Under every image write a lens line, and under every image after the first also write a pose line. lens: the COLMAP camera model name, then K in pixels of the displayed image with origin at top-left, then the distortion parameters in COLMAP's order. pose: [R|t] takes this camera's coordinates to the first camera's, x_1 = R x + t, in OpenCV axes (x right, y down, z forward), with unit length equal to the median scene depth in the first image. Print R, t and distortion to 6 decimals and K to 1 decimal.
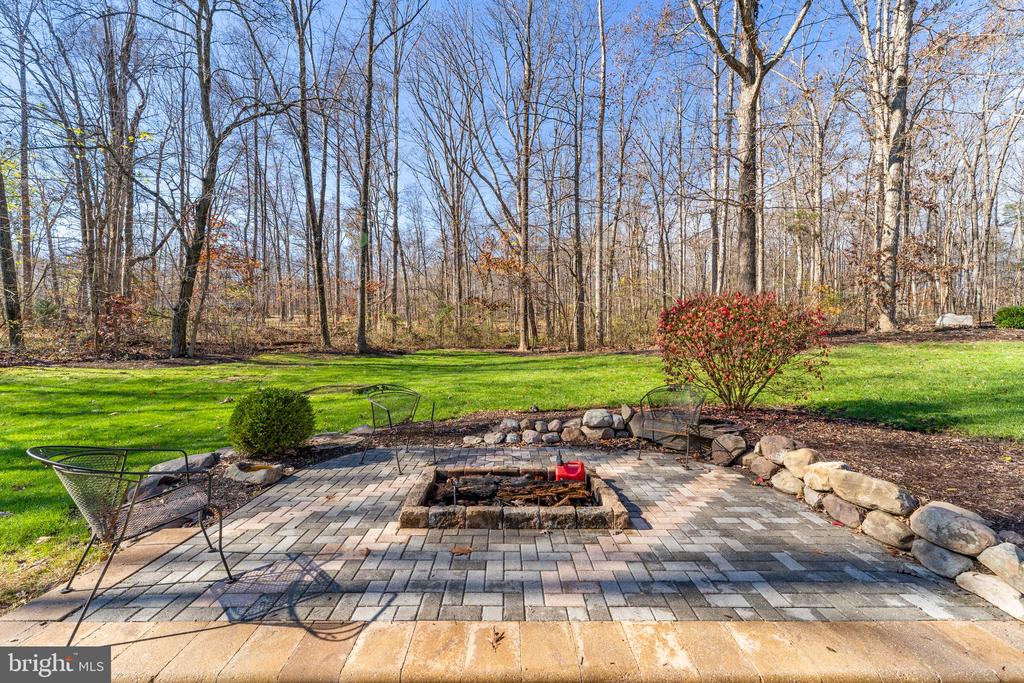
lens RADIAL K [[410.8, 0, 511.9], [0, 410.8, 352.6], [0, 0, 1]] dist [0.001109, -0.000066]
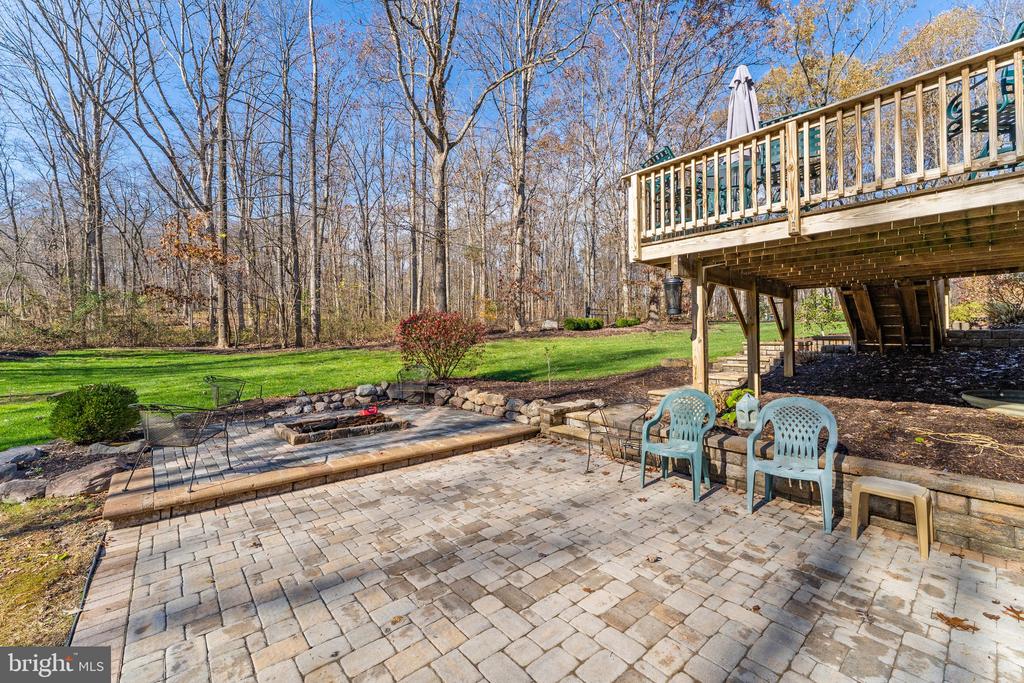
lens RADIAL K [[405.7, 0, 513.9], [0, 405.7, 337.4], [0, 0, 1]] dist [0.001496, 0.000113]
pose [[0.759699, -0.004059, 0.650262, -0.259552], [0.019909, 0.999657, -0.017020, -0.001668], [-0.649970, 0.025876, 0.759519, -0.380864]]
